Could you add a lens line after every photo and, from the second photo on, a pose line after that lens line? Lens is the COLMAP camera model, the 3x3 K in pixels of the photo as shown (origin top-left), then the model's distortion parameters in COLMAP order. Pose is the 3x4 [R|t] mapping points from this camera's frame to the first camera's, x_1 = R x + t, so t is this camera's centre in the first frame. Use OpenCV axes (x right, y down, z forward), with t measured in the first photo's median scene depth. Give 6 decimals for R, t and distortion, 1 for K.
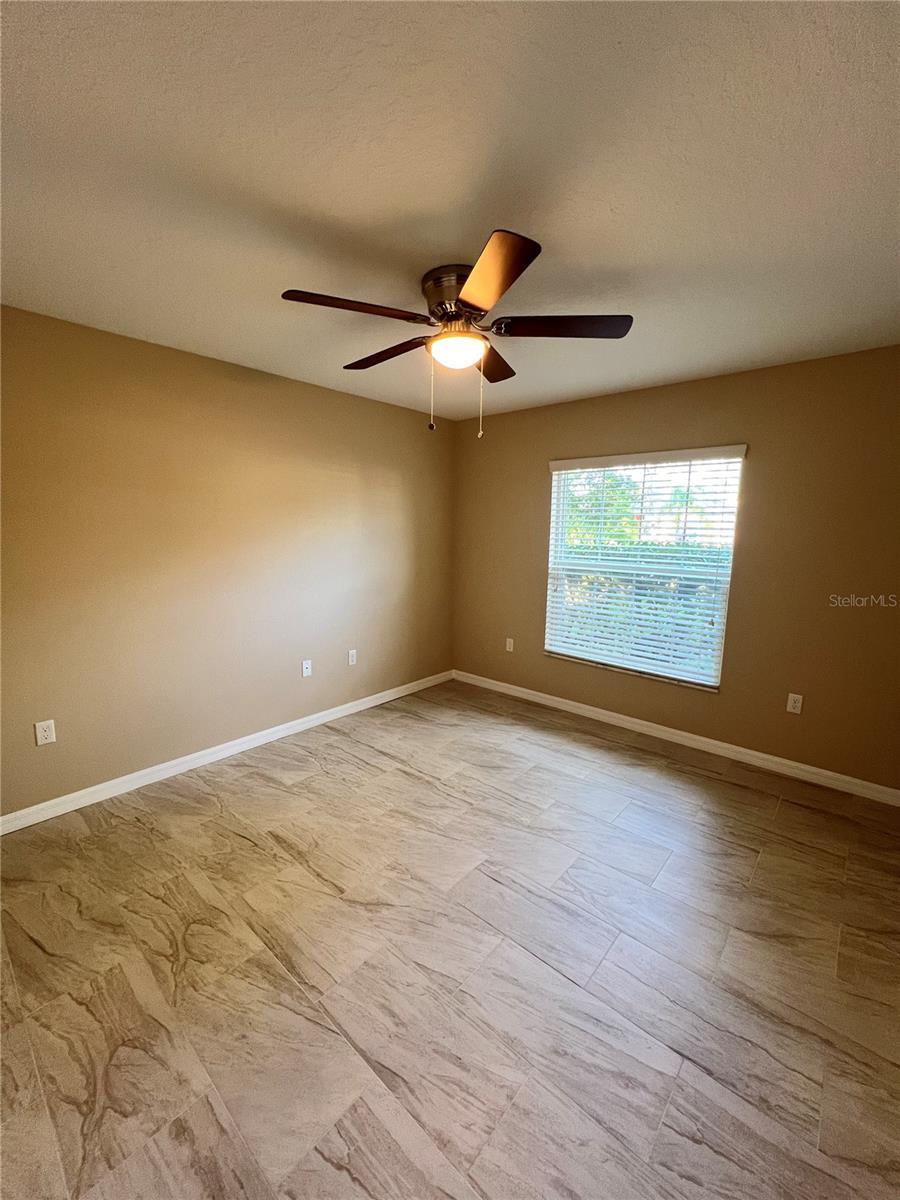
lens RADIAL K [[479.9, 0, 449.4], [0, 479.9, 594.0], [0, 0, 1]] dist [-0.000952, 0.000331]
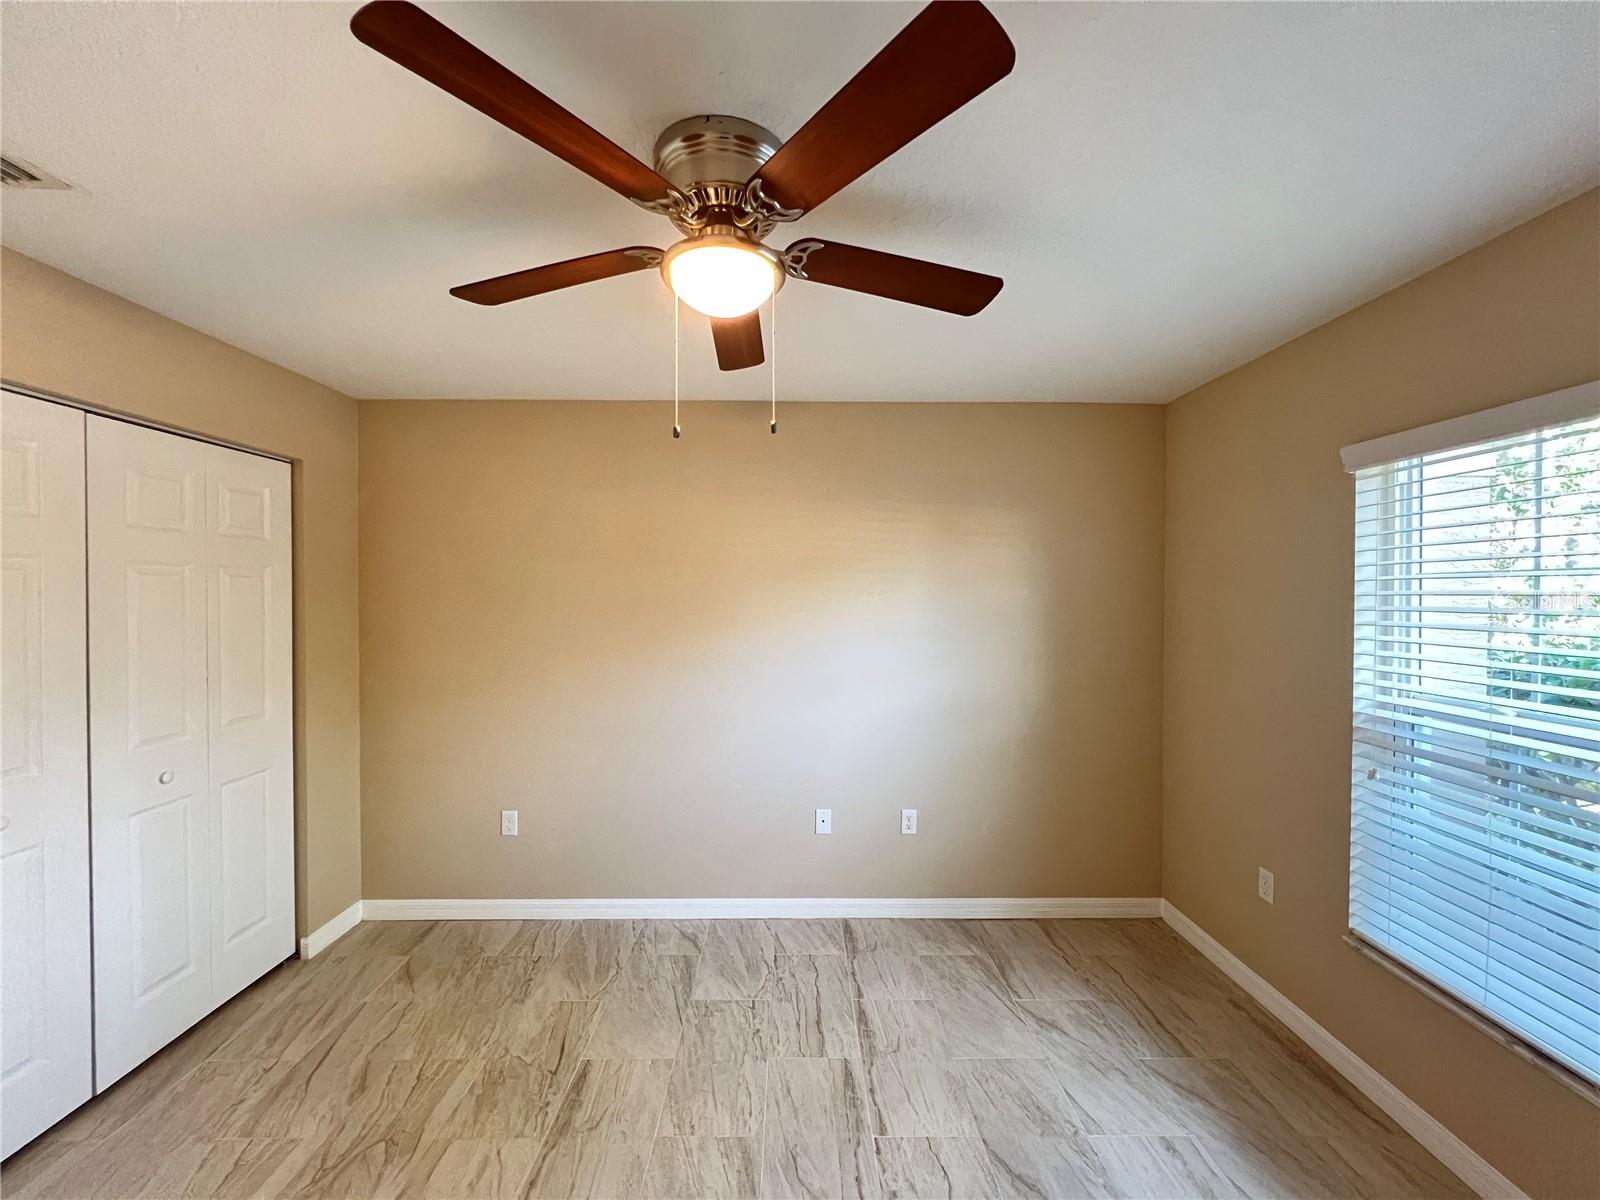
lens RADIAL K [[639.9, 0, 802.0], [0, 639.9, 596.1], [0, 0, 1]] dist [-0.000952, 0.000331]
pose [[0.672576, -0.004725, -0.740013, 0.381361], [-0.100065, 0.990215, -0.097269, -0.070538], [0.733231, 0.139470, 0.665522, 0.417487]]
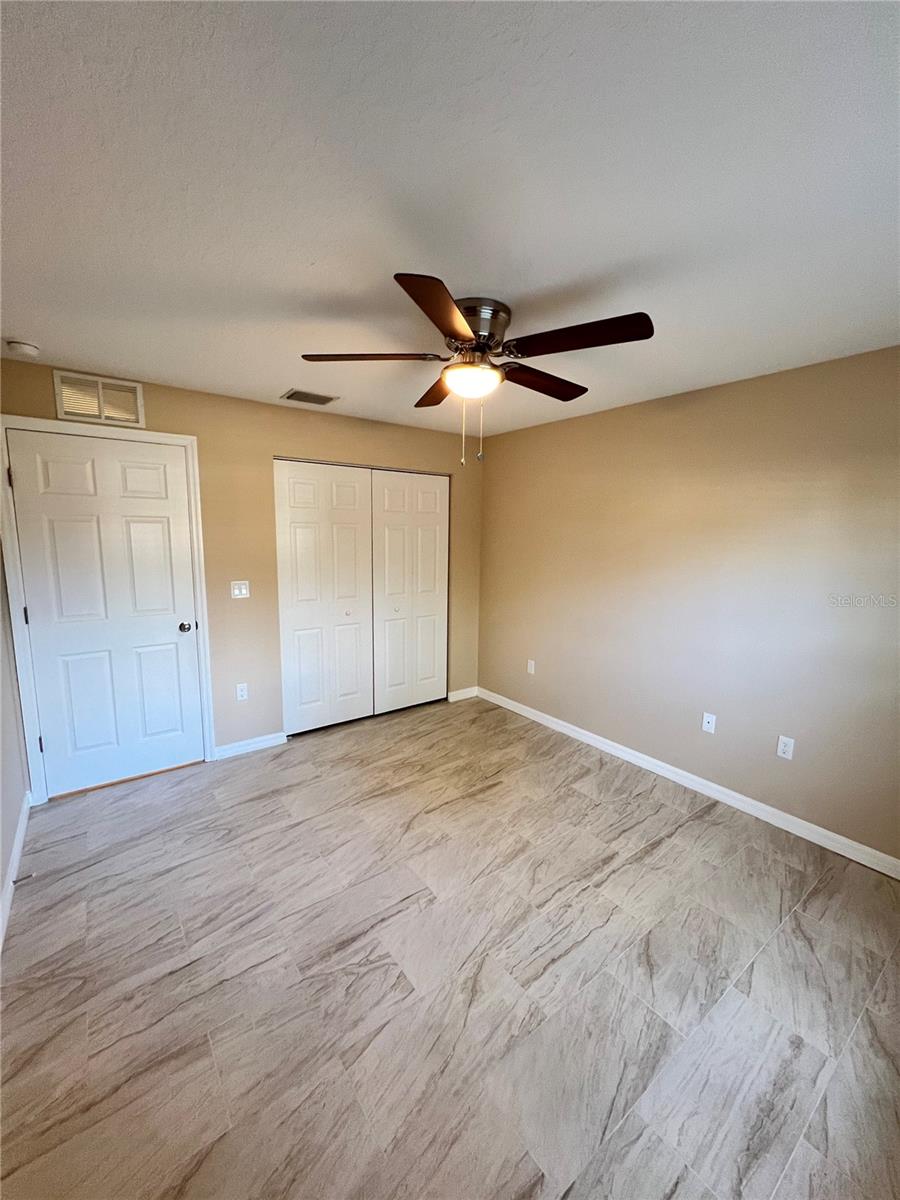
lens RADIAL K [[479.9, 0, 452.3], [0, 479.9, 600.6], [0, 0, 1]] dist [-0.000952, 0.000331]
pose [[-0.199446, 0.124464, -0.971972, 0.673692], [-0.156353, 0.975151, 0.156954, -0.133017], [0.967355, 0.183274, -0.175030, 0.786836]]
